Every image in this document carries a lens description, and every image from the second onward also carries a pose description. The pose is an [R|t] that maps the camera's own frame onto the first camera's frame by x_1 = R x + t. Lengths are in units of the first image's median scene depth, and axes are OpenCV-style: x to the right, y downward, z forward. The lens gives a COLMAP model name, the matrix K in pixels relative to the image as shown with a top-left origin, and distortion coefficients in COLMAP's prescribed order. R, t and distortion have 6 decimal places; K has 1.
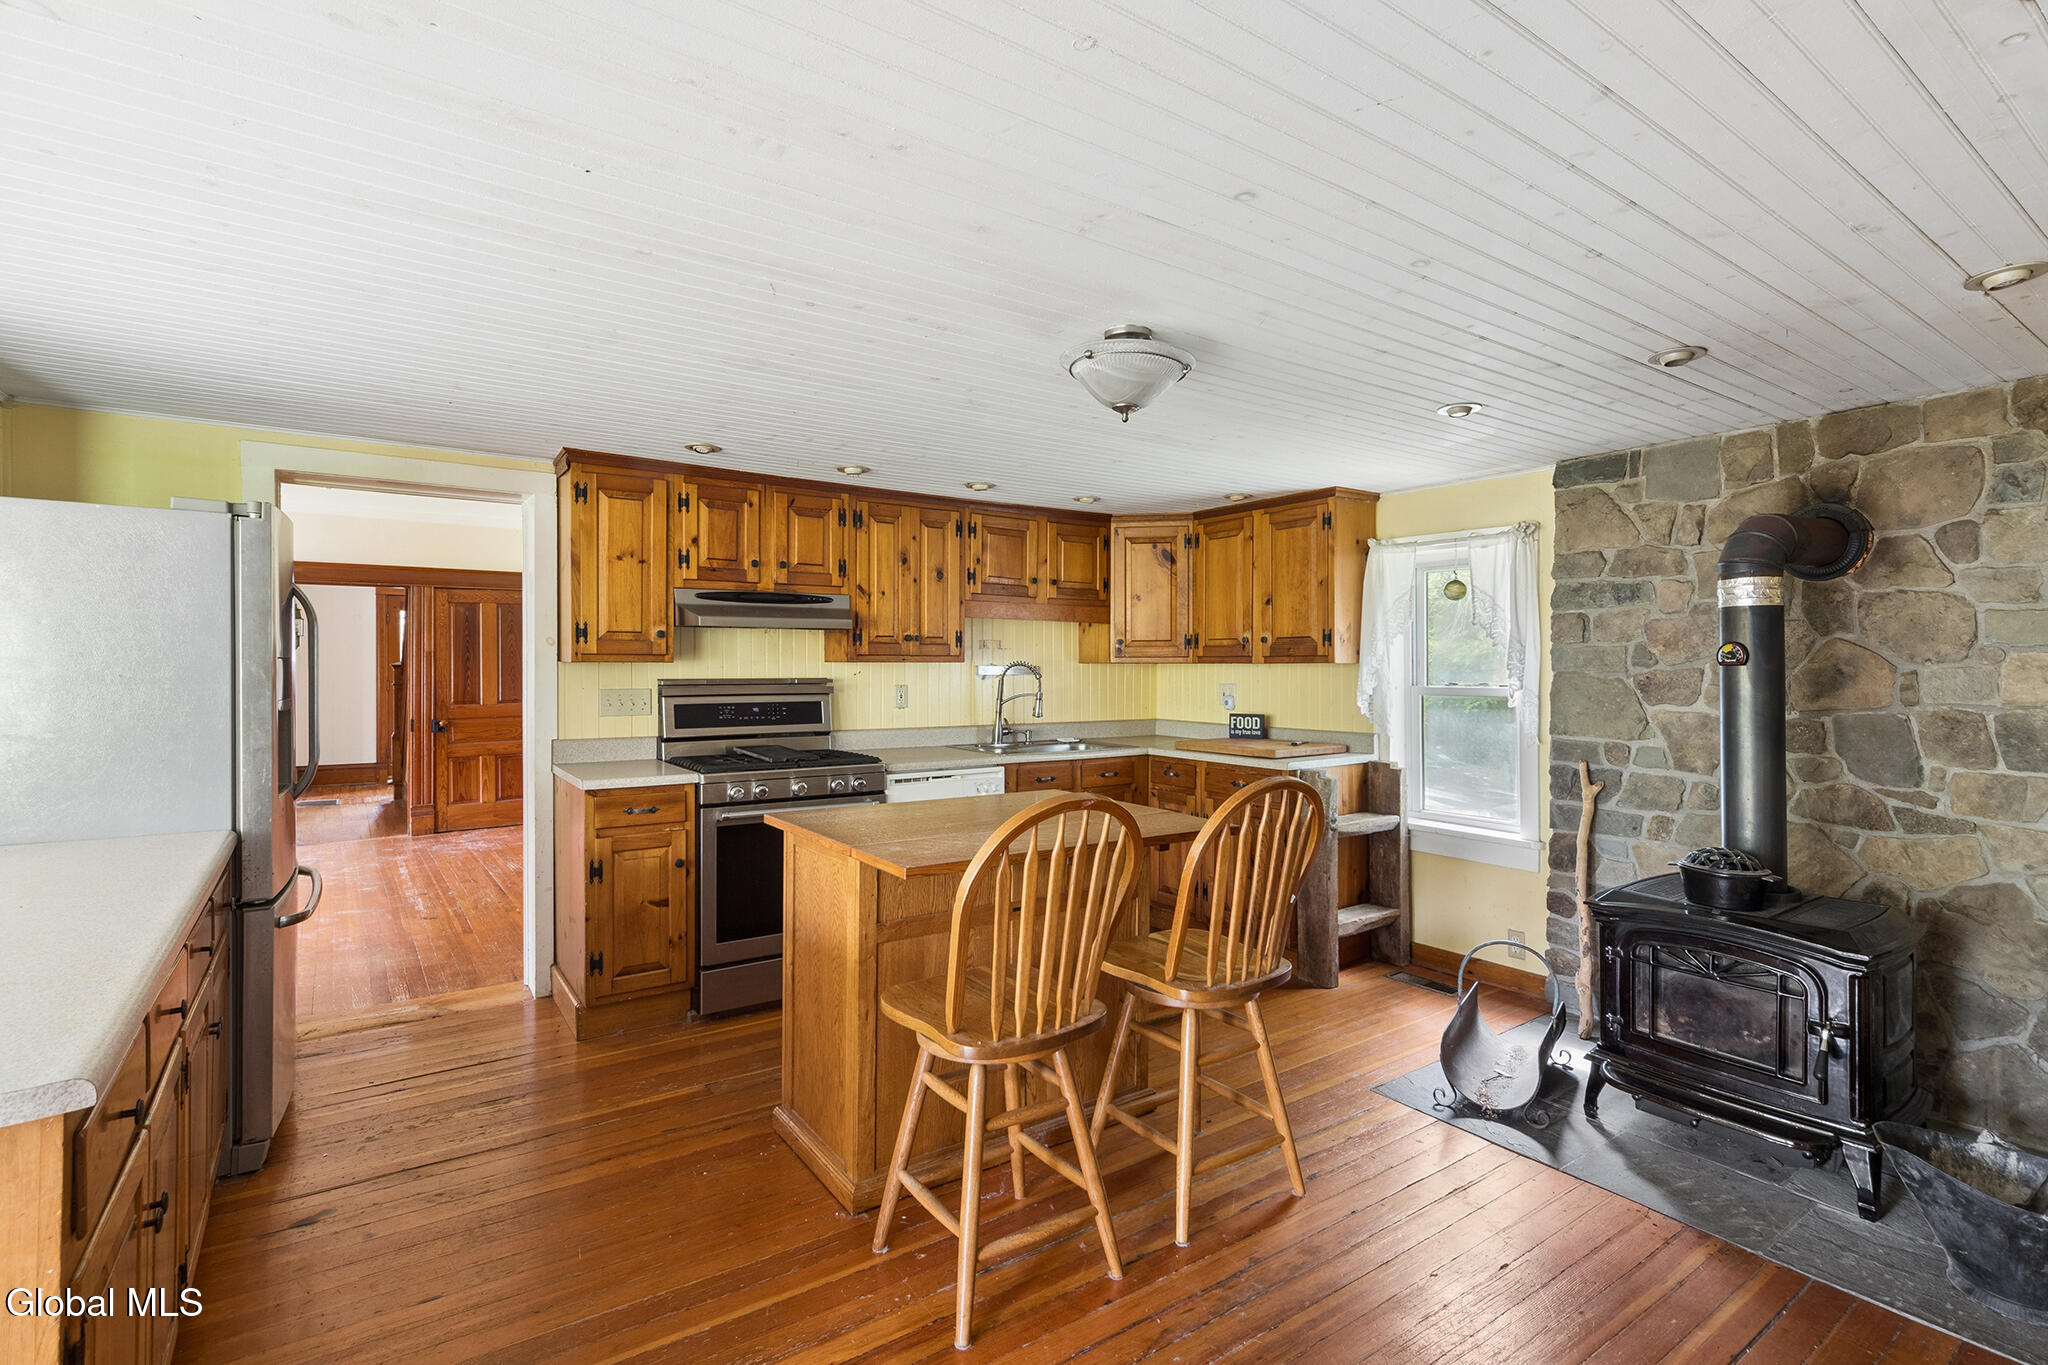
lens RADIAL K [[971.6, 0, 1020.7], [0, 971.6, 675.6], [0, 0, 1]] dist [0.002040, -0.001308]
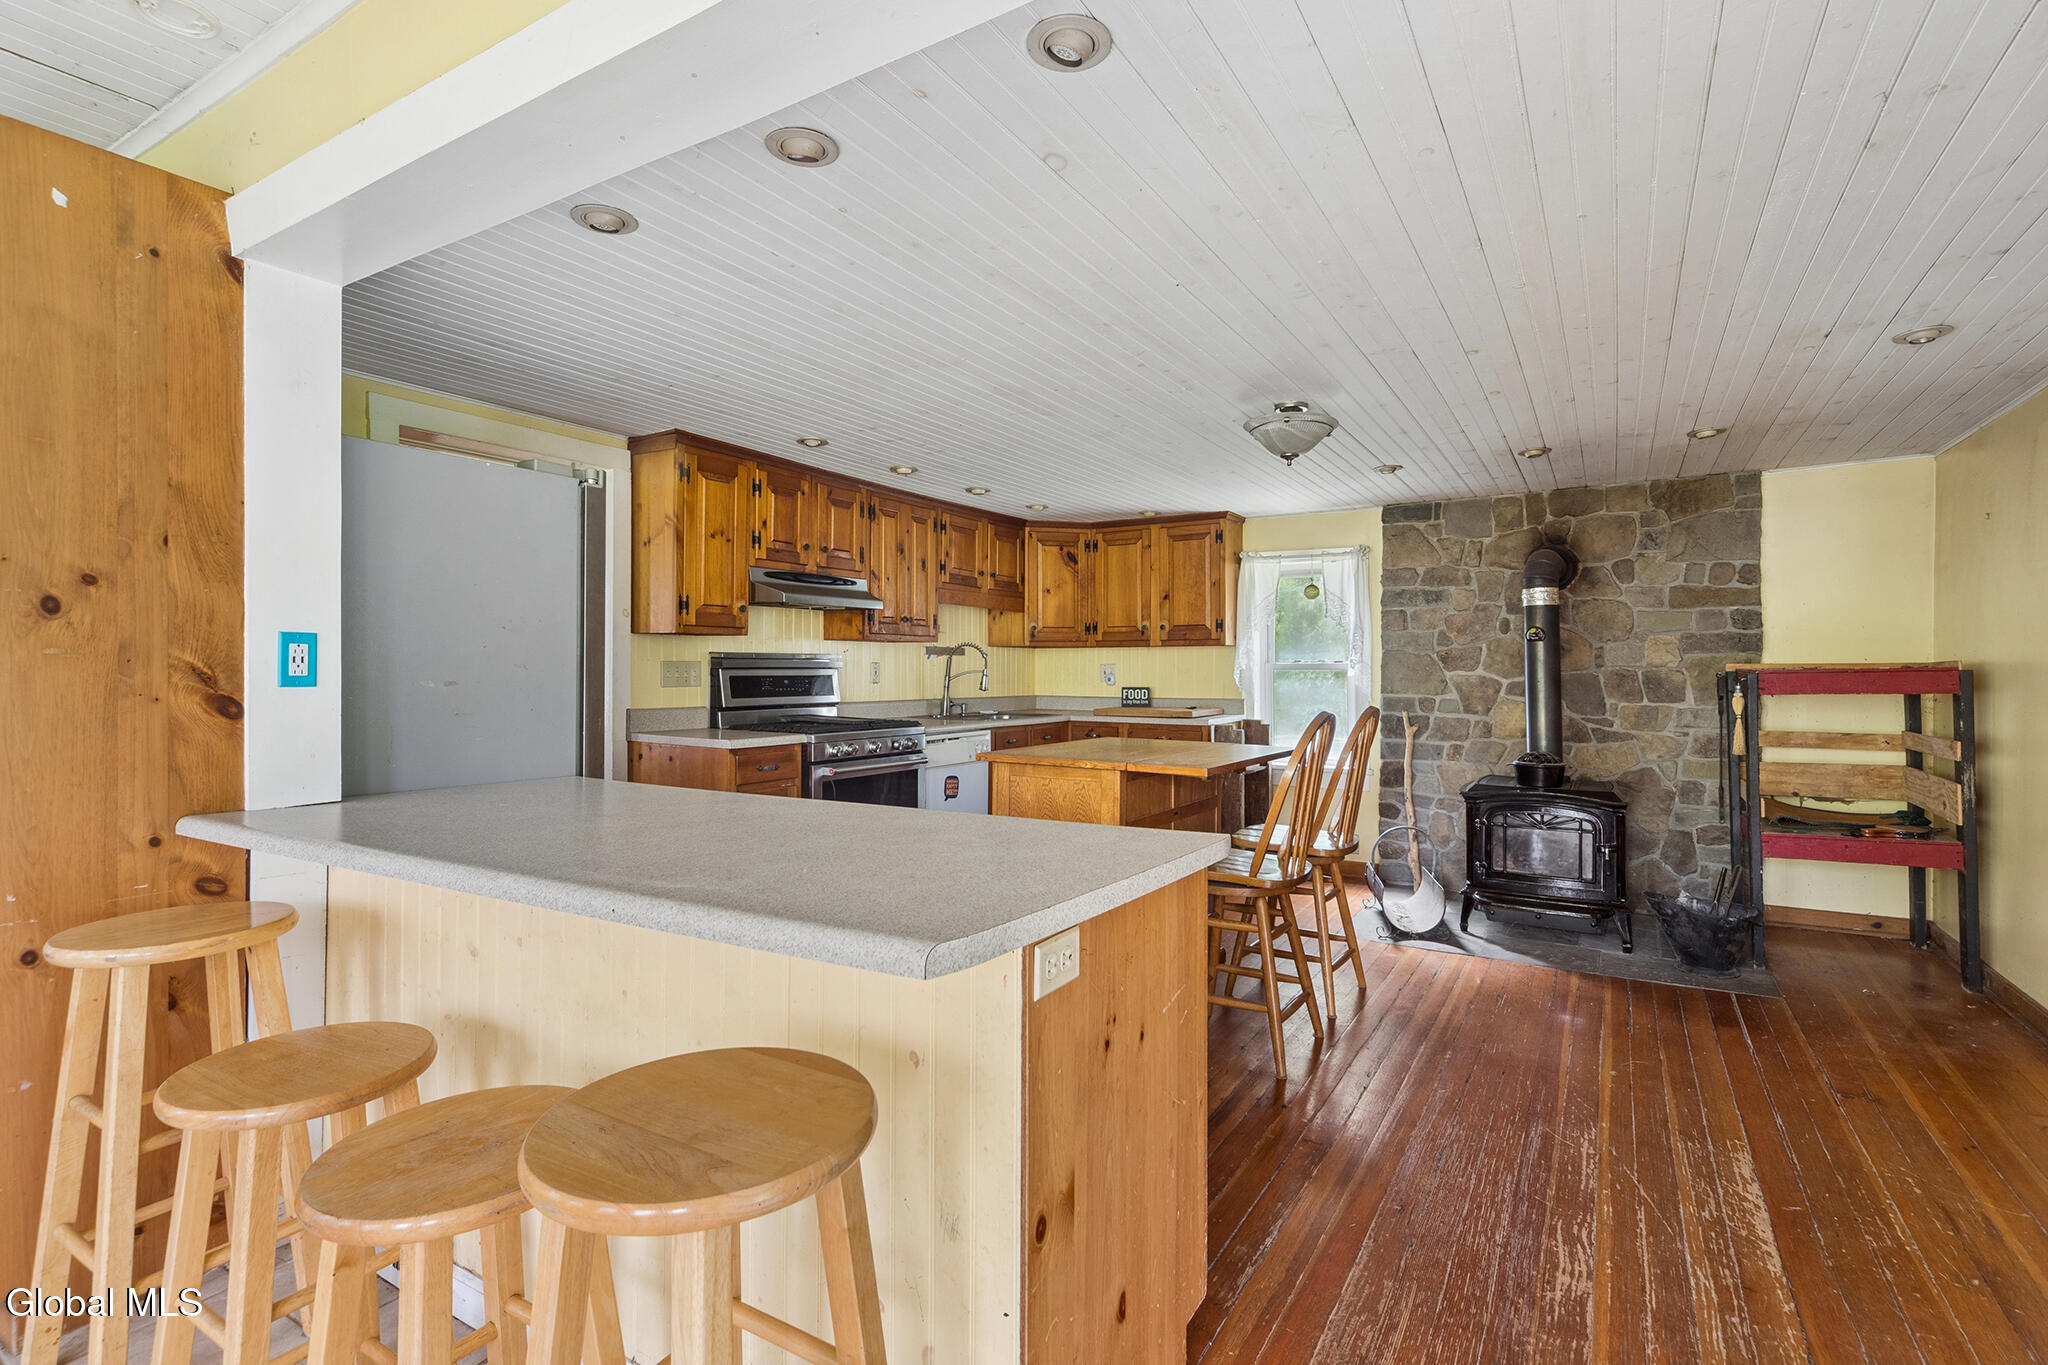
lens RADIAL K [[971.6, 0, 1034.0], [0, 971.6, 673.1], [0, 0, 1]] dist [0.002040, -0.001308]
pose [[0.915187, -0.001519, 0.403026, -0.528896], [0.003553, 0.999984, -0.004299, 0.035881], [-0.403013, 0.005367, 0.915179, -0.117598]]
